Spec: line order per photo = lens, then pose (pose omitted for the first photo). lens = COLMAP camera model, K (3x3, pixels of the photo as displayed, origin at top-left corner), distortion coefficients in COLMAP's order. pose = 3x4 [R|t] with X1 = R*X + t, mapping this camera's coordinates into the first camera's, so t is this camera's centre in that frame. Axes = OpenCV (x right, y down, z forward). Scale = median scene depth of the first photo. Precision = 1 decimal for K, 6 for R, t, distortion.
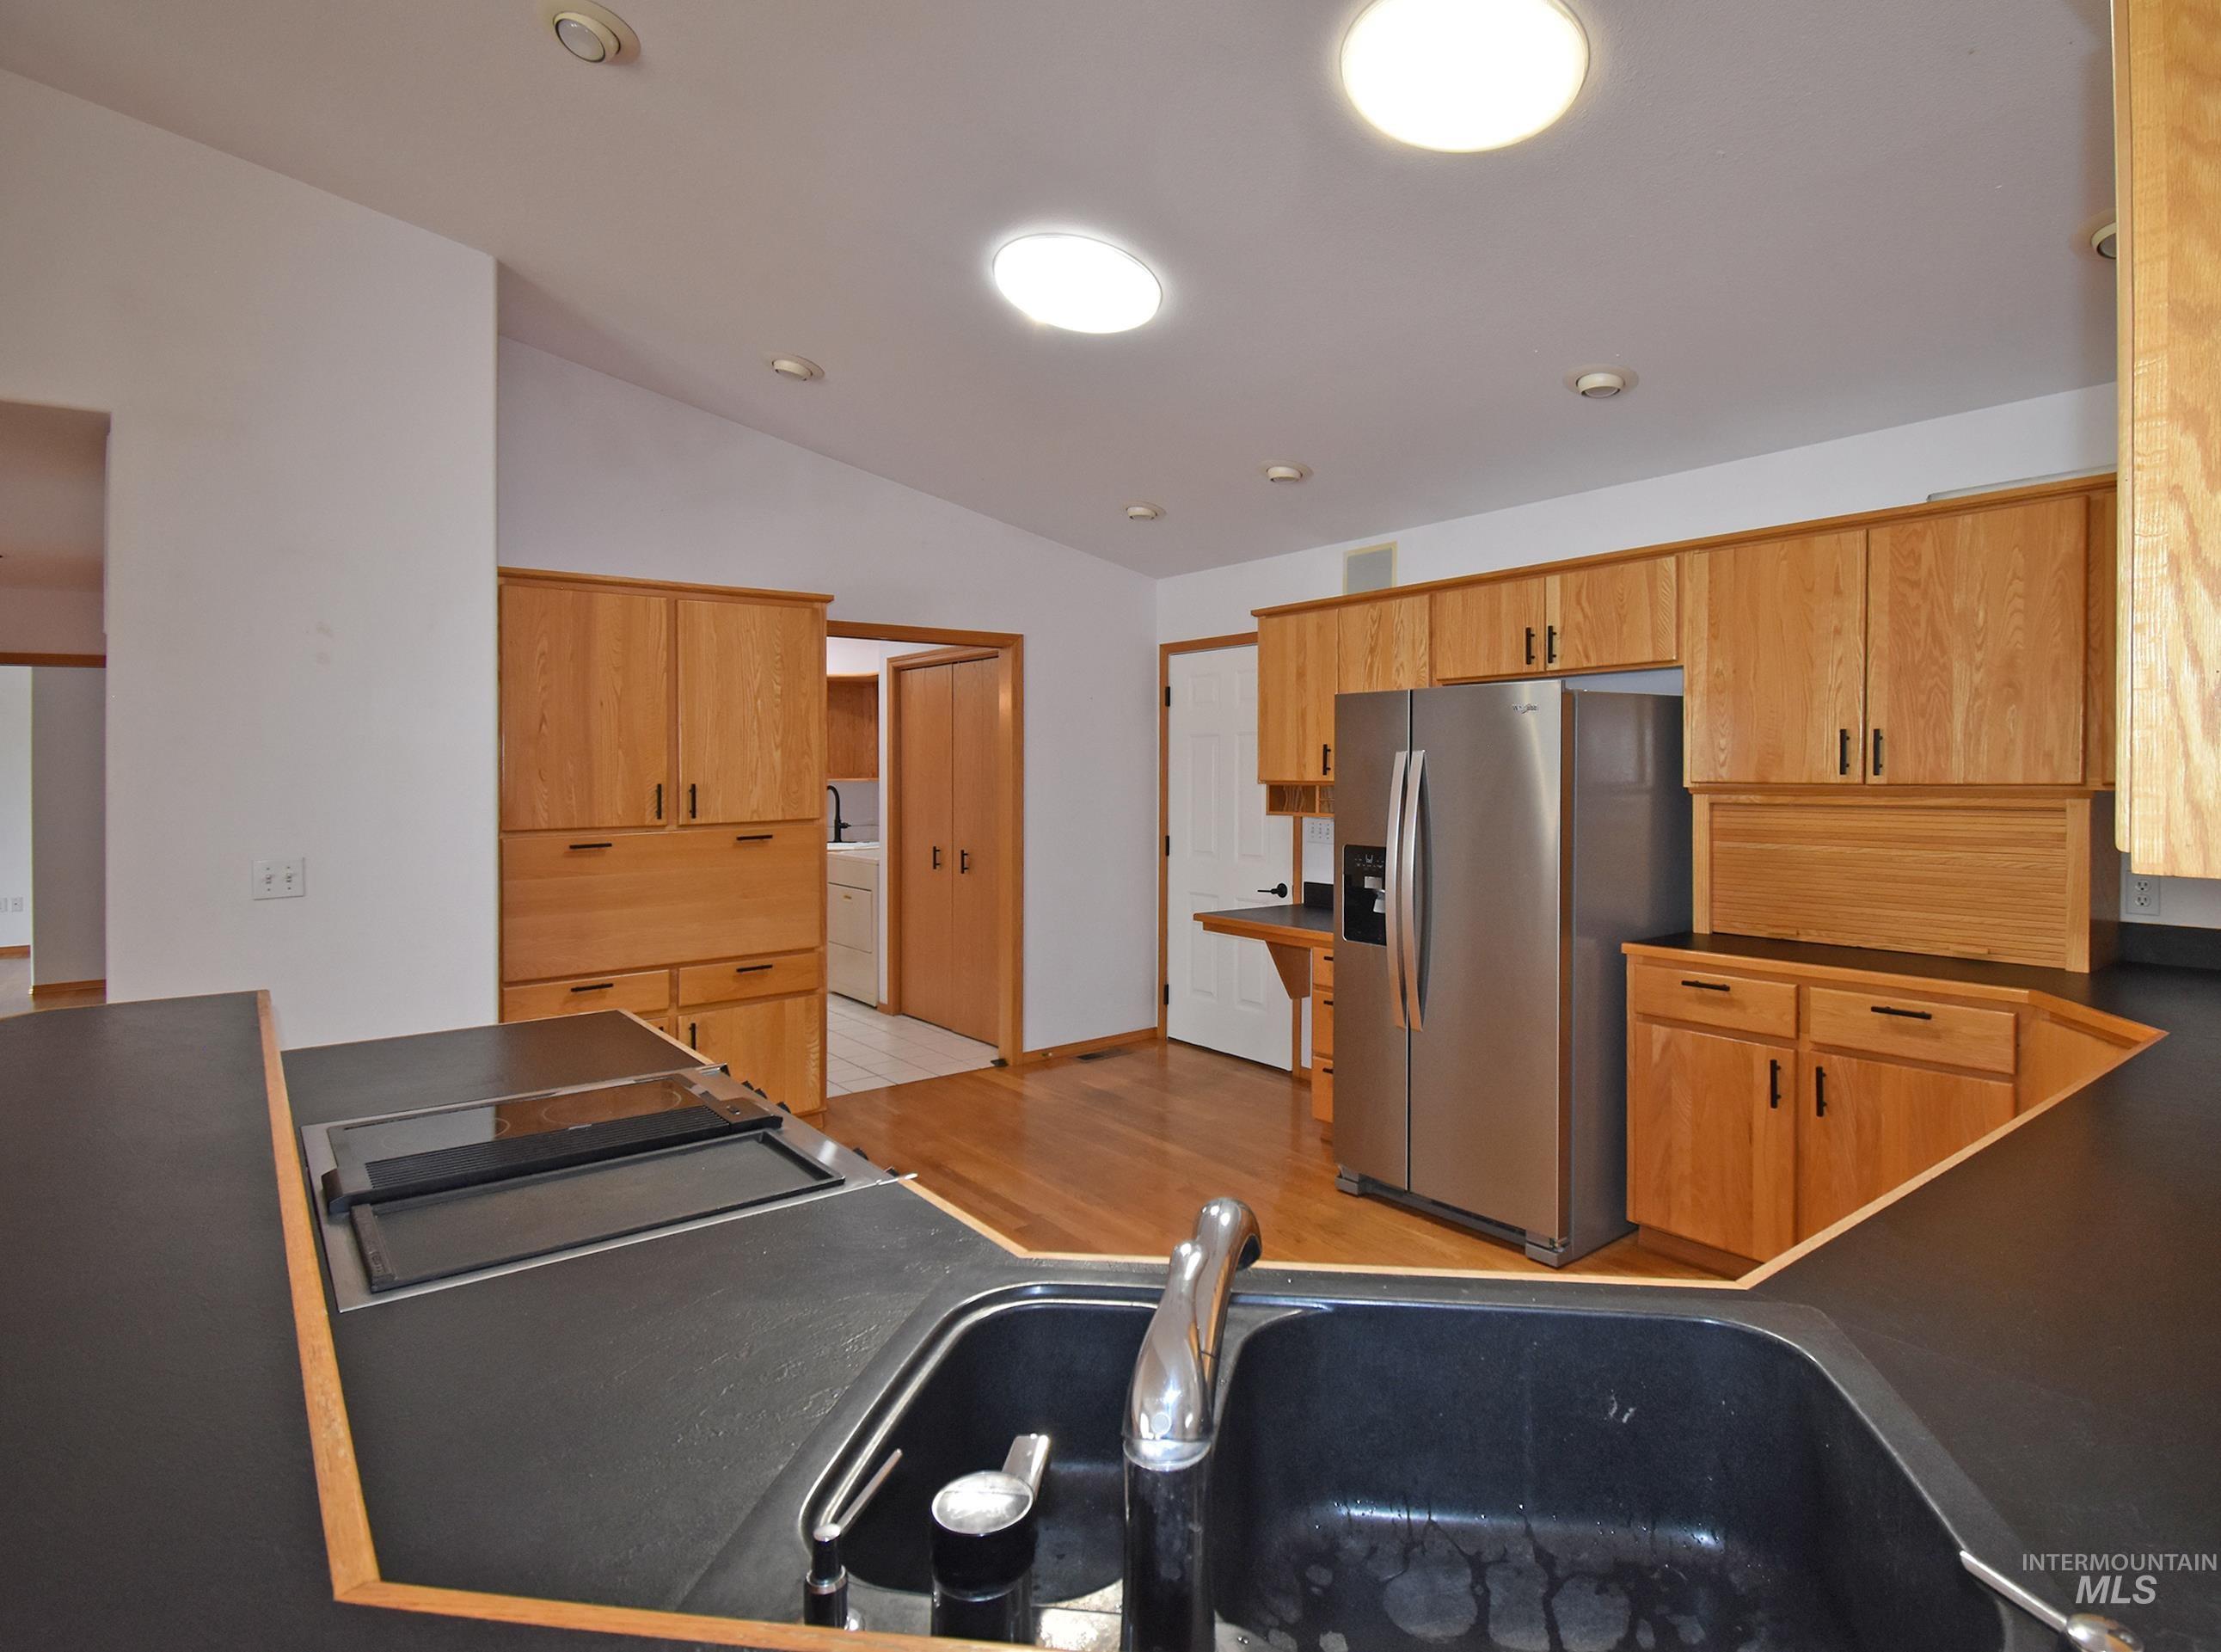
lens RADIAL K [[1223.9, 0, 1146.4], [0, 1223.9, 770.2], [0, 0, 1]] dist [0.000435, 0.000079]
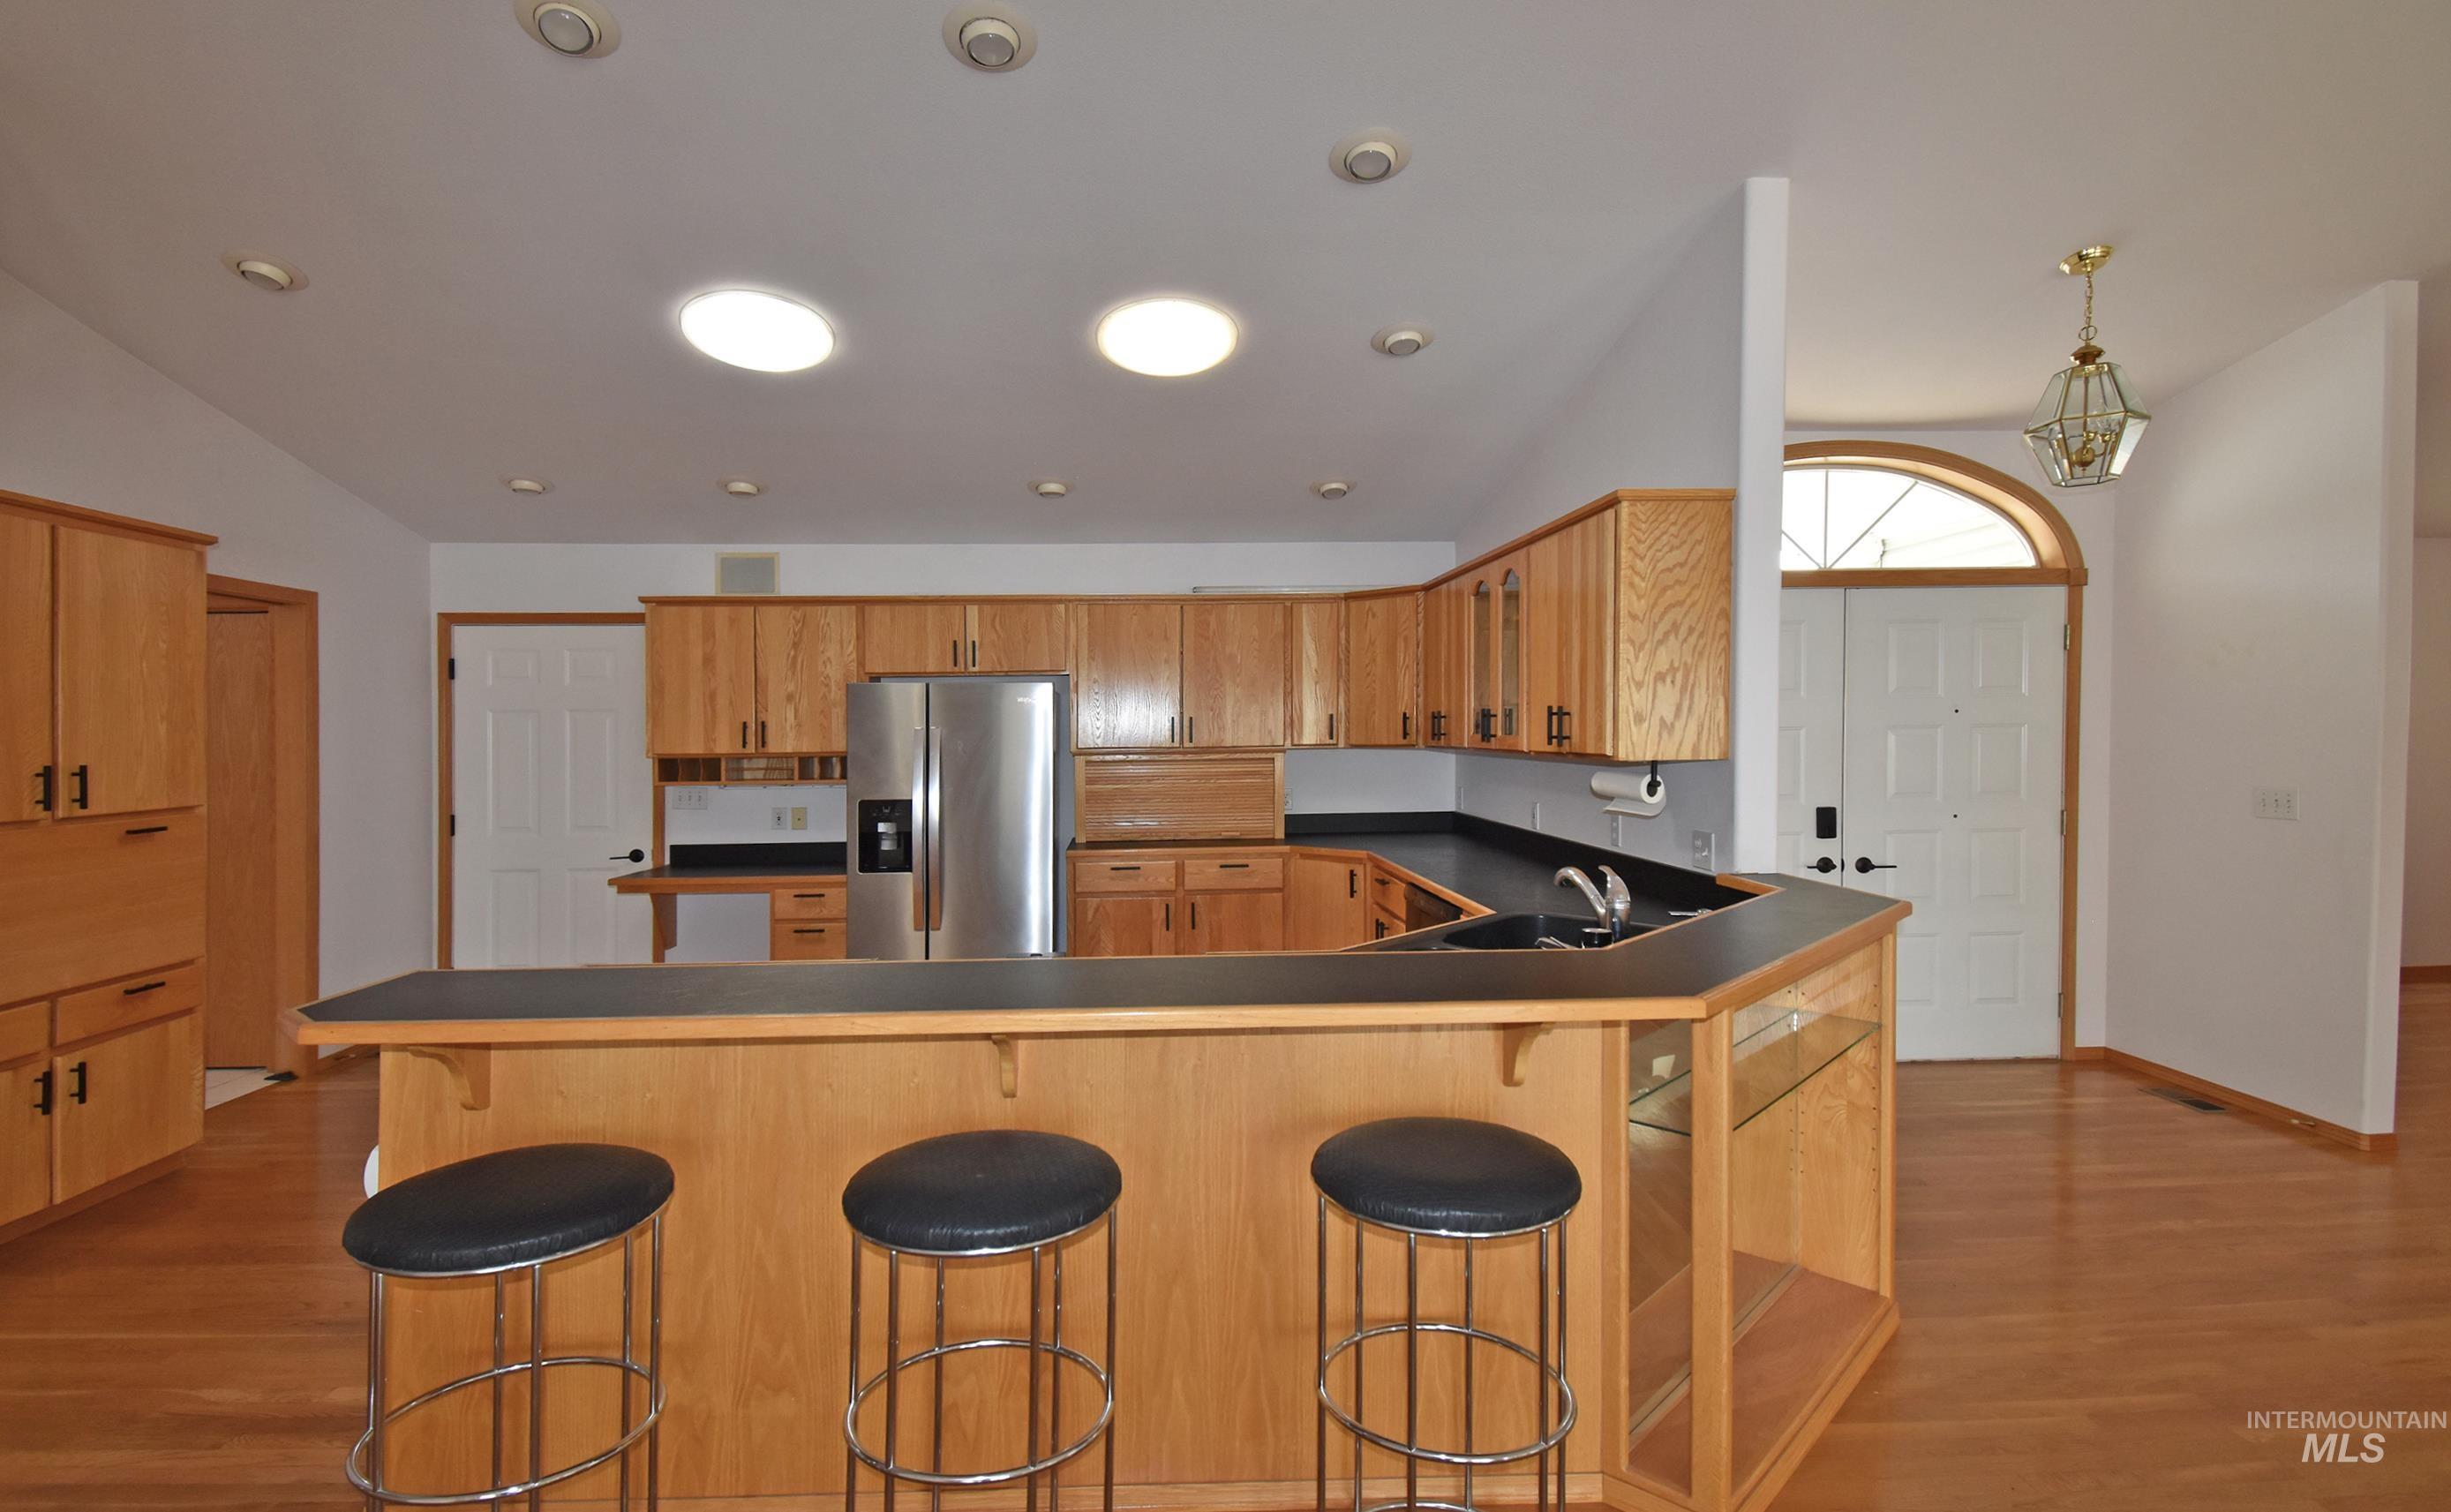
lens RADIAL K [[1150.9, 0, 1225.5], [0, 1150.9, 756.0], [0, 0, 1]] dist [0.027982, -0.000119]
pose [[0.581311, -0.016104, 0.813522, -0.588516], [0.010176, 0.999870, 0.012522, 0.003128], [-0.813618, 0.000999, 0.581399, -0.023475]]
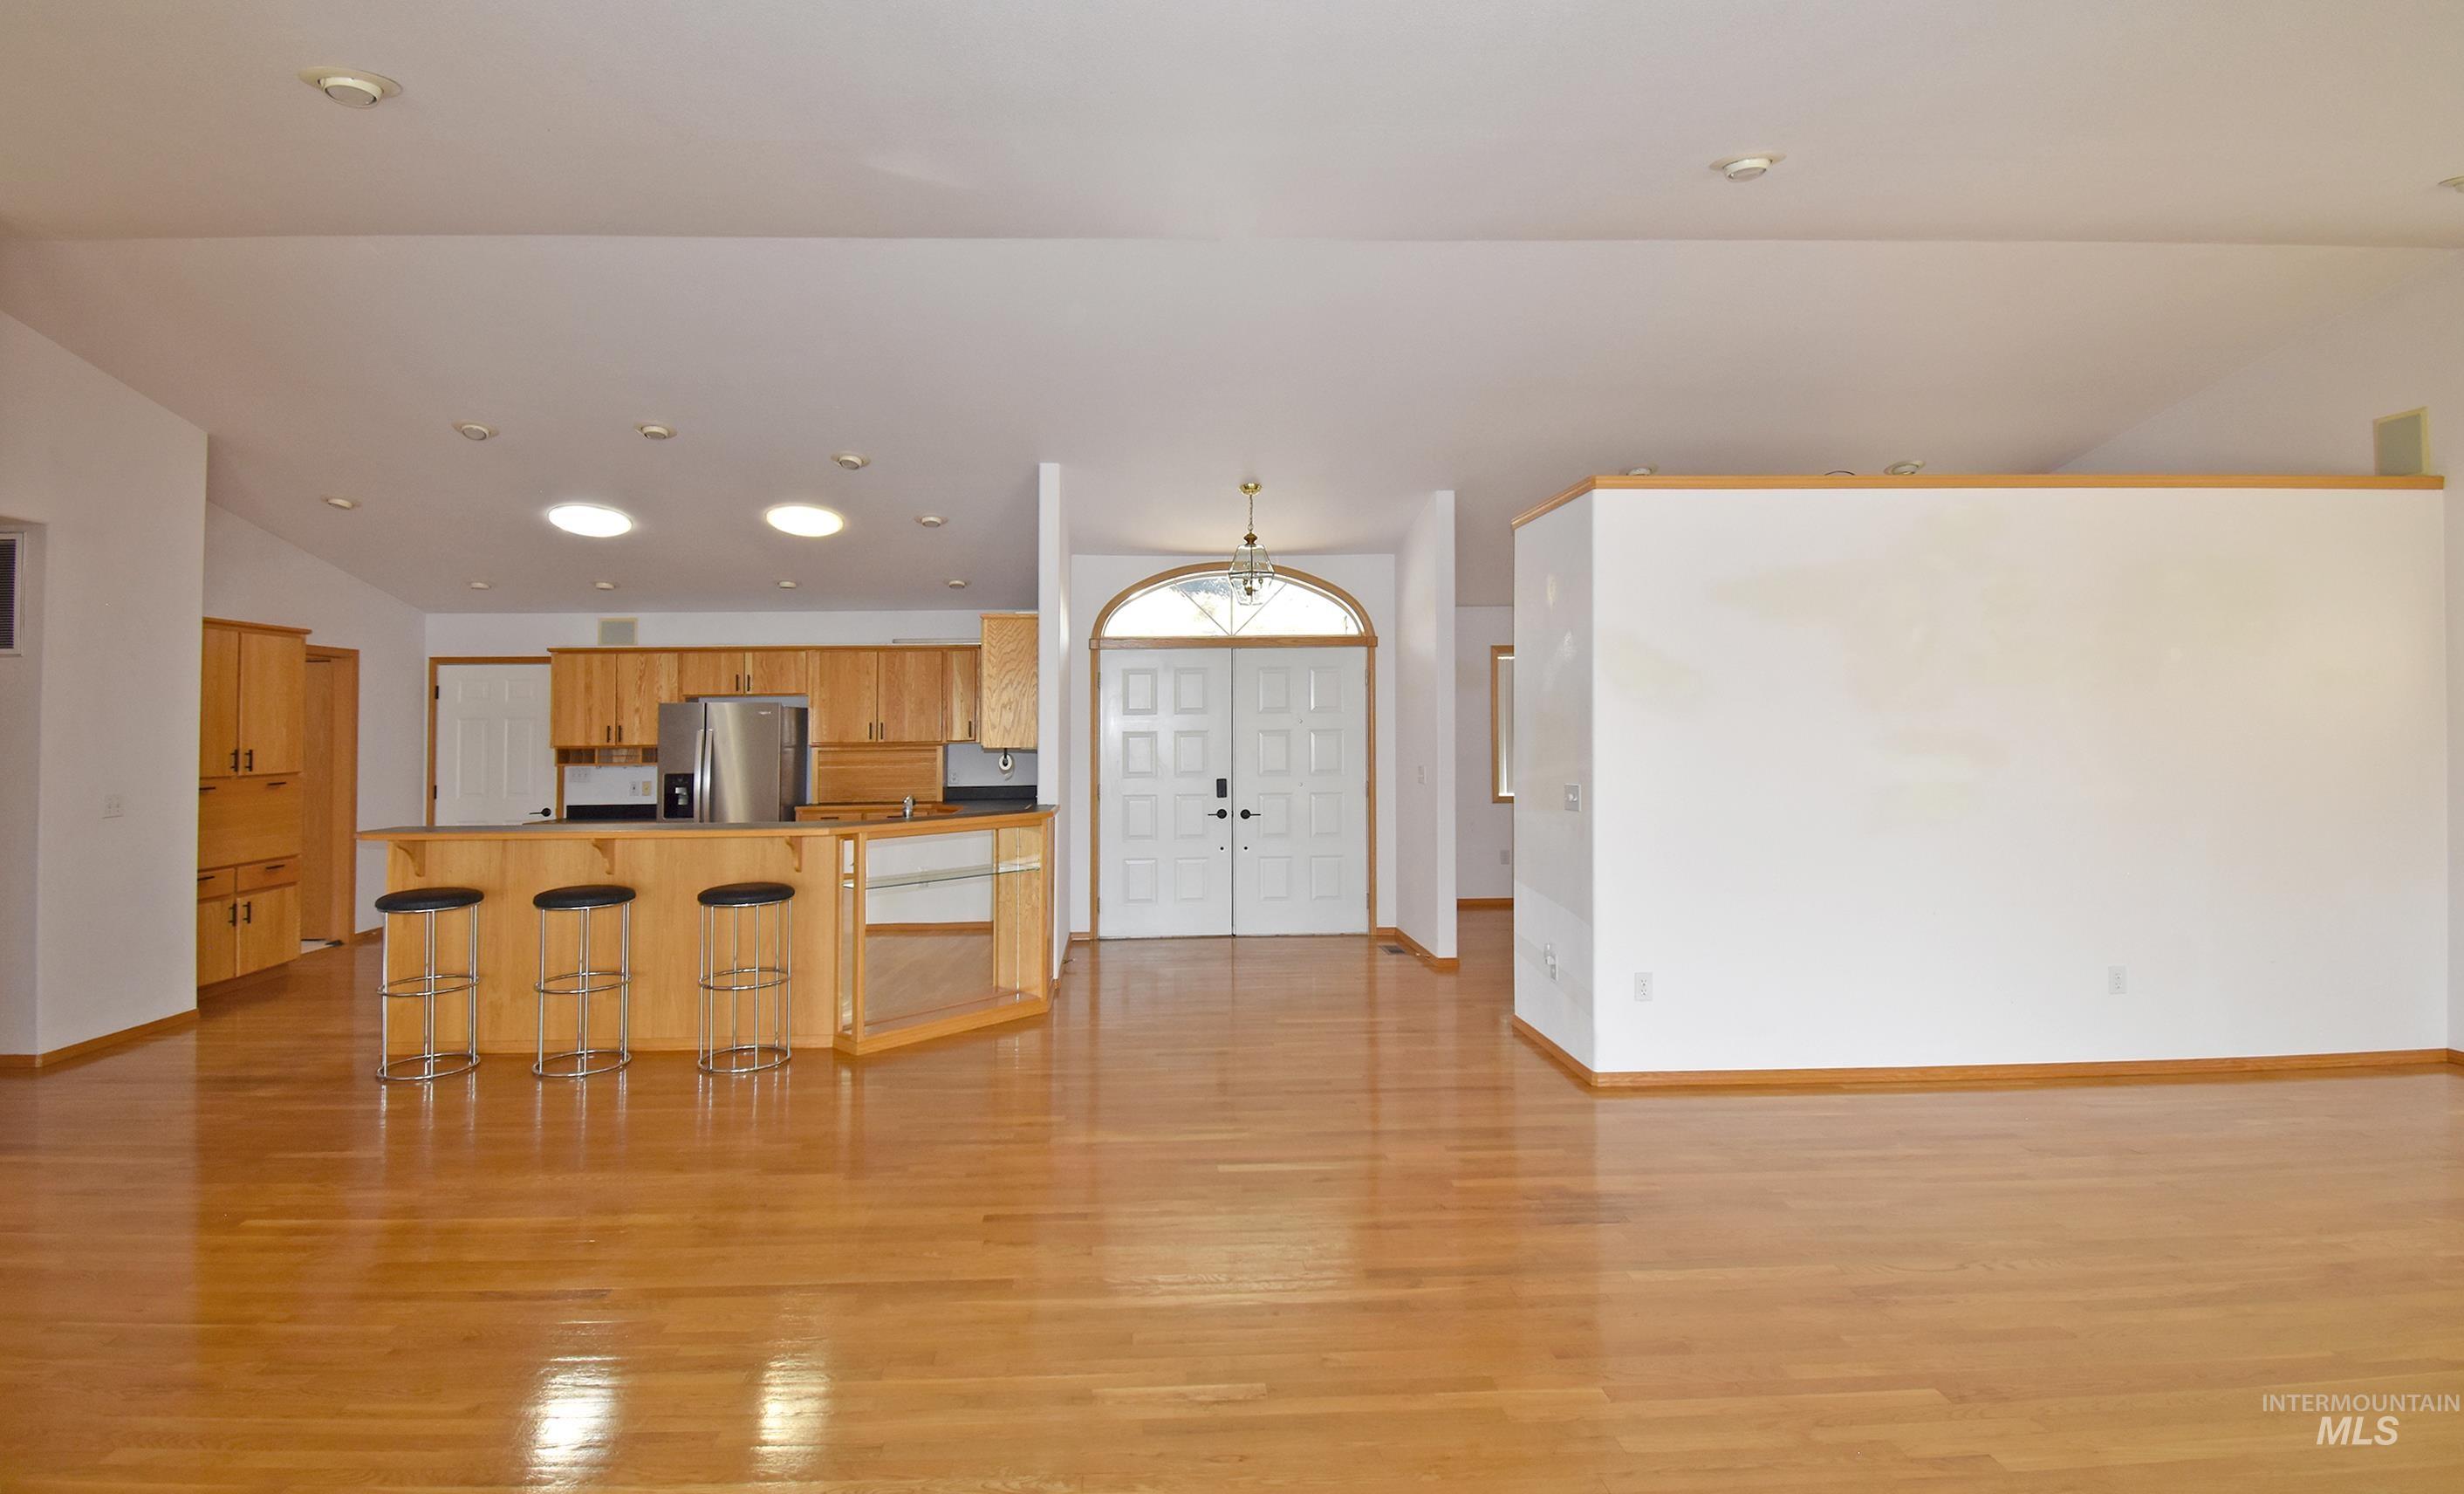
lens RADIAL K [[1141.8, 0, 1105.6], [0, 1141.8, 705.7], [0, 0, 1]] dist [0.030057, -0.000105]
pose [[0.641591, 0.018631, 0.766821, -0.861676], [0.007768, 0.999496, -0.030784, 0.009757], [-0.767008, 0.025708, 0.641123, -0.858239]]
